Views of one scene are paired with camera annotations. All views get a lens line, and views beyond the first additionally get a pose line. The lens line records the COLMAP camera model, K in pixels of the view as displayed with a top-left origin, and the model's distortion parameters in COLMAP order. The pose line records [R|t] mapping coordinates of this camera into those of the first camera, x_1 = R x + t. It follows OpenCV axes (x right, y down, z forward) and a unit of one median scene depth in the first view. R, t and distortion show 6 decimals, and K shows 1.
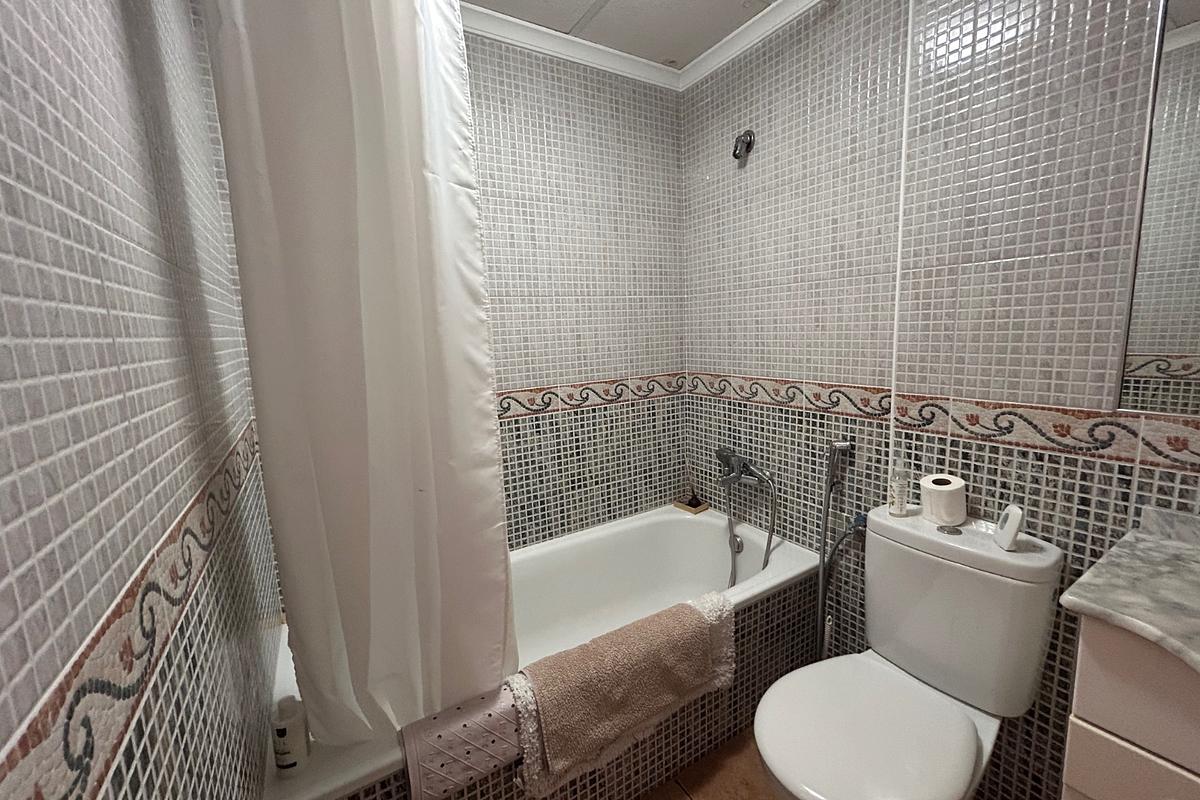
lens RADIAL K [[483.0, 0, 598.8], [0, 483.0, 398.2], [0, 0, 1]] dist [-0.005305, 0.004473]
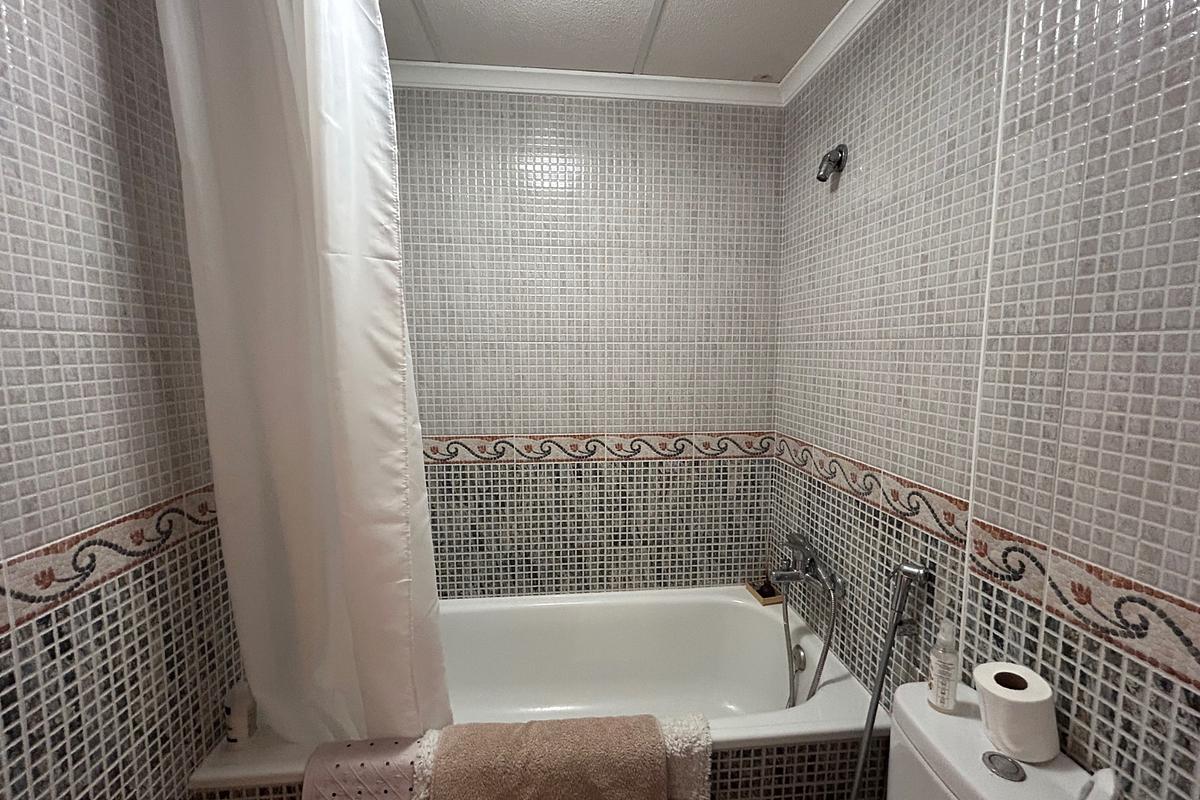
lens RADIAL K [[483.0, 0, 598.8], [0, 483.0, 398.2], [0, 0, 1]] dist [-0.005305, 0.004473]
pose [[0.897062, 0.085944, -0.433466, 0.324208], [-0.102698, 0.994594, -0.015333, -0.083876], [0.429805, 0.058271, 0.901039, 0.132812]]
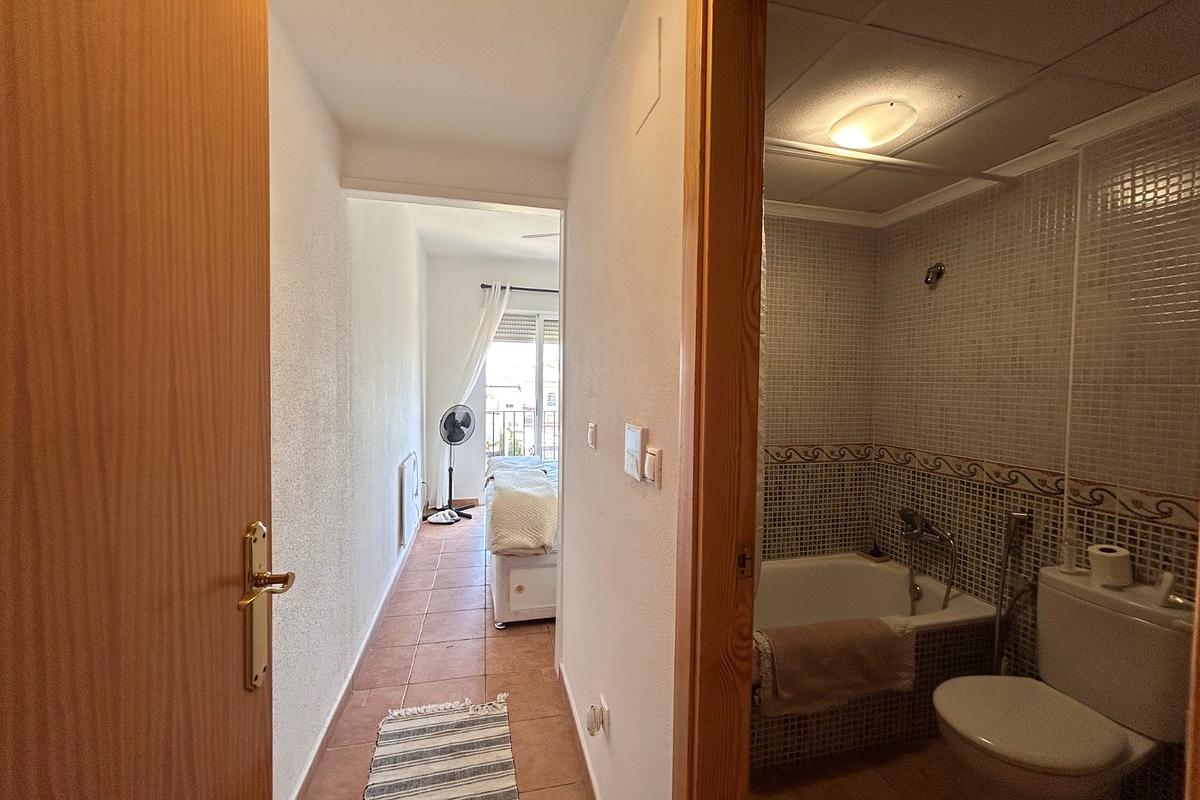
lens RADIAL K [[480.8, 0, 600.9], [0, 480.8, 398.9], [0, 0, 1]] dist [-0.005286, 0.003026]
pose [[0.953922, 0.065203, -0.292885, -0.154344], [-0.095824, 0.991190, -0.091436, 0.014180], [0.284343, 0.115288, 0.951766, -0.438594]]
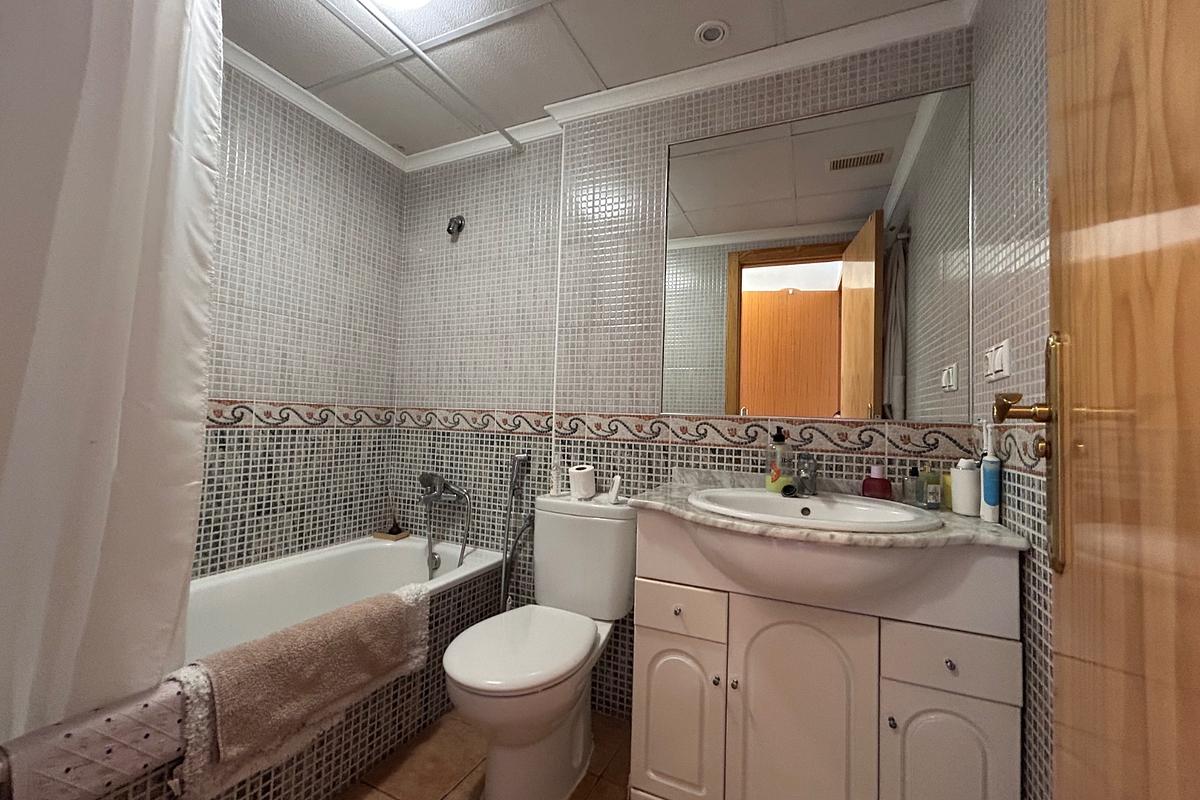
lens RADIAL K [[483.0, 0, 598.8], [0, 483.0, 398.2], [0, 0, 1]] dist [-0.005305, 0.004473]
pose [[0.831316, 0.092447, 0.548057, -0.041751], [0.013072, 0.982545, -0.185565, 0.161099], [-0.555646, 0.161427, 0.815597, -0.171146]]
